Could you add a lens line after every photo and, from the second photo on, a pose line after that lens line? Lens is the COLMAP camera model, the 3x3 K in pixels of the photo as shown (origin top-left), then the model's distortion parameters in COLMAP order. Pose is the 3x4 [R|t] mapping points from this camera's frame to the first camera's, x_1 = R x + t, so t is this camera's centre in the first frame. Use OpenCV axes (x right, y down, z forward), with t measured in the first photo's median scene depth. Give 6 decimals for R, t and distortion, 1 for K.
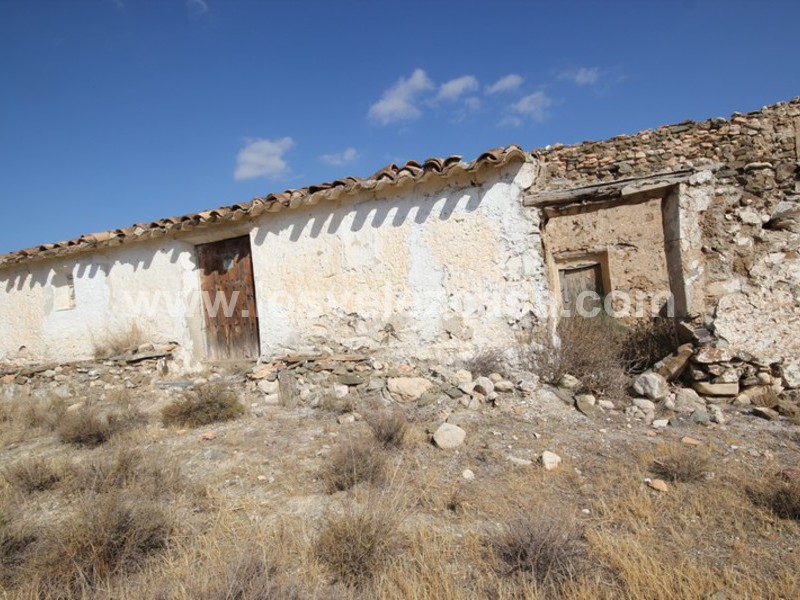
lens RADIAL K [[447.4, 0, 400.0], [0, 447.4, 300.0], [0, 0, 1]] dist [0.001238, 0.001170]
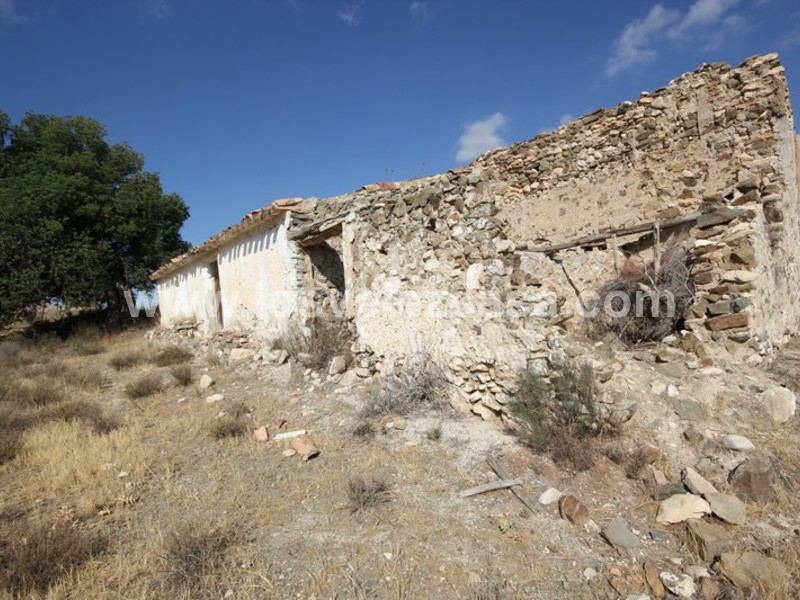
lens RADIAL K [[417.8, 0, 400.0], [0, 417.8, 300.0], [0, 0, 1]] dist [-0.002051, 0.000759]
pose [[0.874579, 0.010898, -0.484760, 1.138222], [0.018595, 0.998258, 0.055991, -0.072136], [0.484526, -0.057983, 0.872853, -0.040987]]
